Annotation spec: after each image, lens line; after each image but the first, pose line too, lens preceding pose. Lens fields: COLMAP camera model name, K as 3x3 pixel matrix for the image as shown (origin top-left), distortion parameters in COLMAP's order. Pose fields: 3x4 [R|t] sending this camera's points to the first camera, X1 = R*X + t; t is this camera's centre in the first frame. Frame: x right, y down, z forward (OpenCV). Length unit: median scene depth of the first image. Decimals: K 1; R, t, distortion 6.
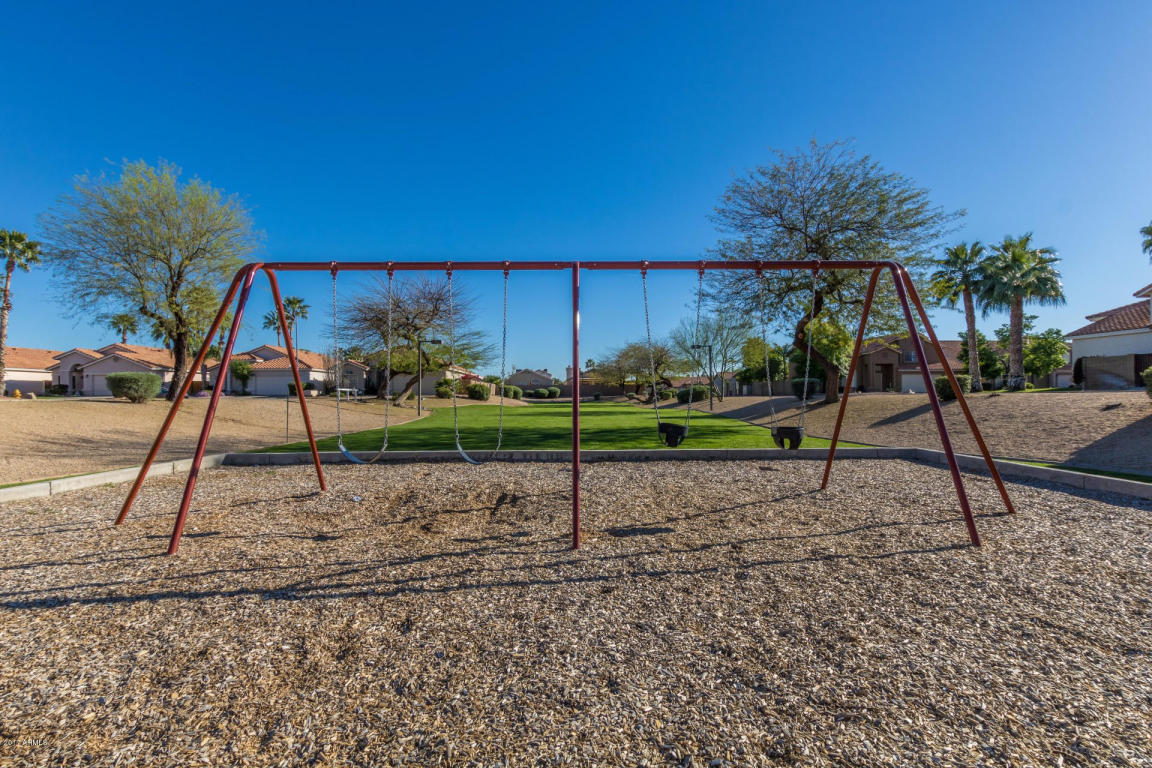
lens RADIAL K [[537.1, 0, 580.0], [0, 537.1, 384.5], [0, 0, 1]] dist [0.015773, -0.000143]
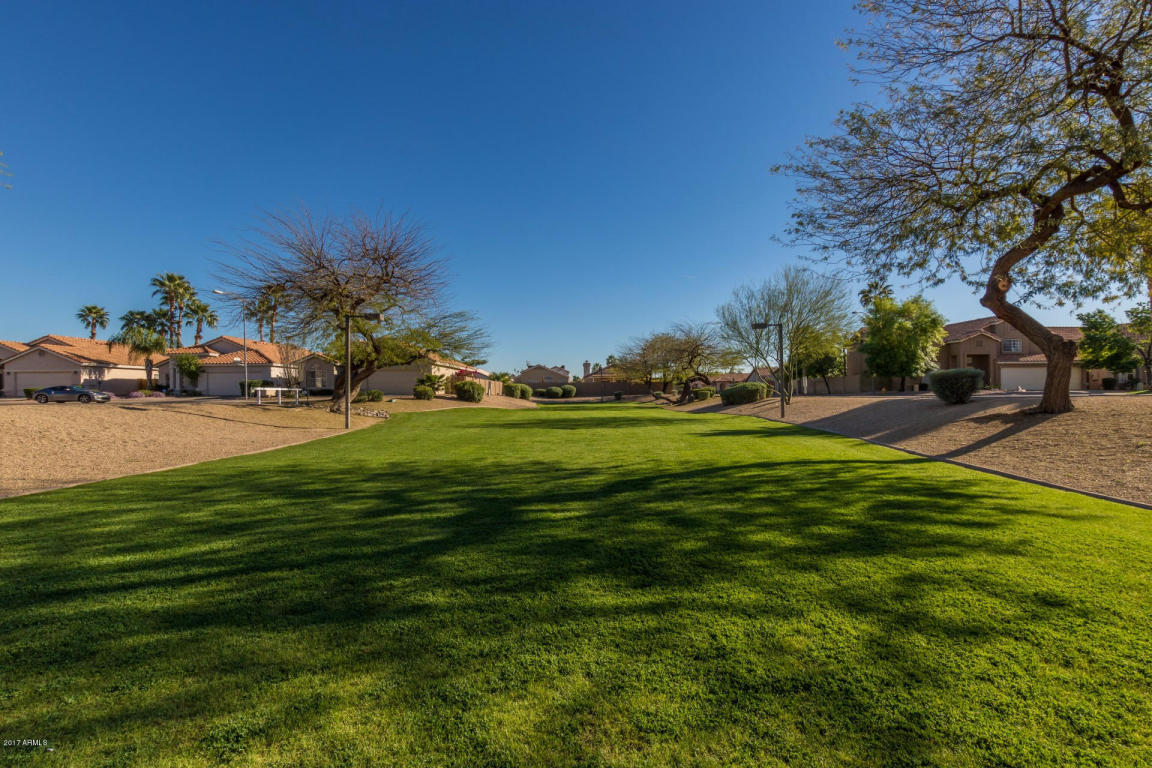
lens RADIAL K [[537.1, 0, 582.9], [0, 537.1, 383.2], [0, 0, 1]] dist [0.015773, -0.000143]
pose [[0.999369, -0.003121, -0.035383, 0.007513], [0.003155, 0.999995, 0.000898, 0.001661], [0.035380, -0.001009, 0.999373, 0.188770]]
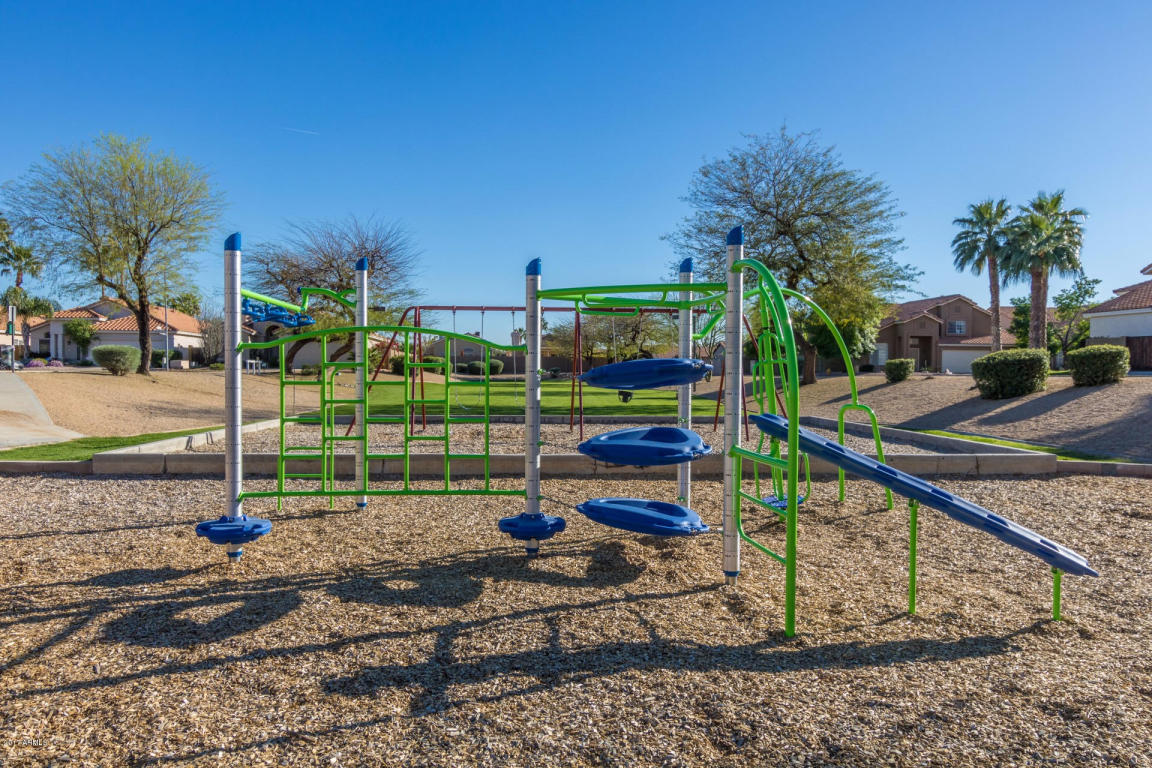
lens RADIAL K [[819.8, 0, 574.3], [0, 819.8, 381.6], [0, 0, 1]] dist [0.005445, 0.000067]
pose [[0.997894, 0.011811, 0.063788, -0.018483], [-0.013957, 0.999348, 0.033300, -0.005130], [-0.063354, -0.034120, 0.997408, -0.175739]]
